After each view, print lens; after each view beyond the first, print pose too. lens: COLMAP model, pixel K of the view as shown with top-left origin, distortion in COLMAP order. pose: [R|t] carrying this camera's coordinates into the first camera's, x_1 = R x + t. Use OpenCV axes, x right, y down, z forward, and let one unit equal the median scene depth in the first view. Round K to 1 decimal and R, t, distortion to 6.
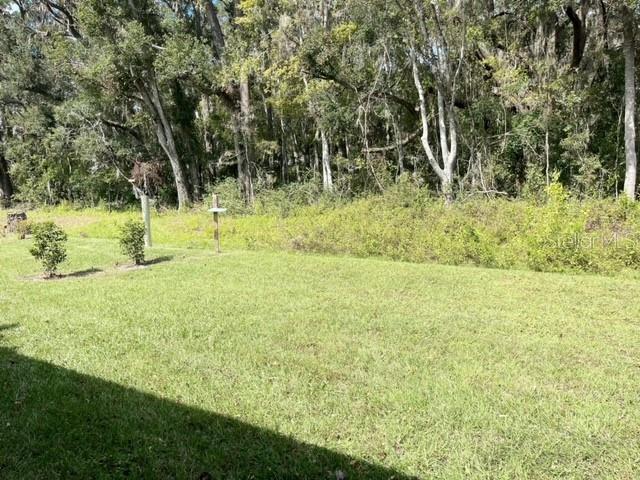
lens RADIAL K [[485.3, 0, 320.0], [0, 485.3, 240.0], [0, 0, 1]] dist [0.069436, -0.080754]
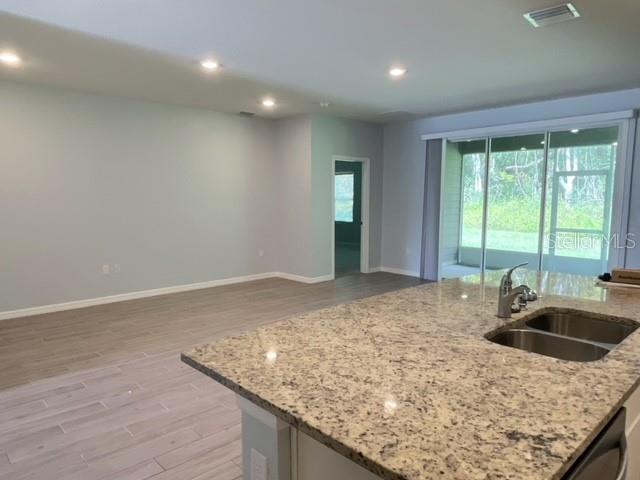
lens RADIAL K [[445.5, 0, 314.3], [0, 445.5, 244.4], [0, 0, 1]] dist [0.003806, -0.005906]
pose [[0.972475, 0.070313, -0.222143, -0.197897], [-0.062013, 0.997099, 0.044129, 0.034210], [0.224602, -0.029138, 0.974015, -0.558514]]
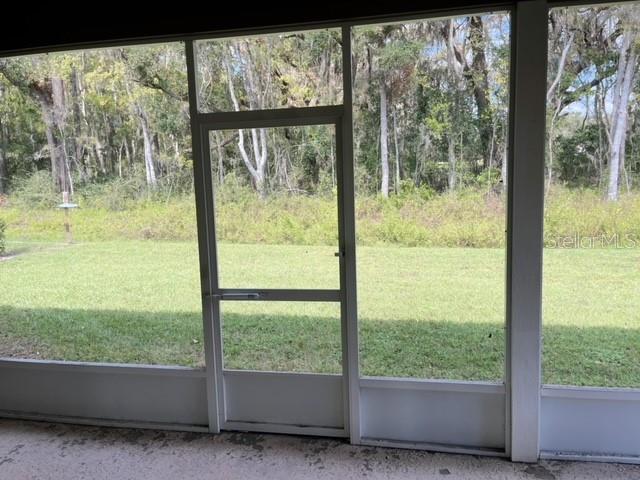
lens RADIAL K [[485.3, 0, 320.0], [0, 485.3, 240.0], [0, 0, 1]] dist [0.069436, -0.080754]
pose [[0.917173, -0.034924, 0.396955, -0.094281], [0.026698, 0.999299, 0.026234, 0.002328], [-0.397593, -0.013463, 0.917463, -0.190045]]
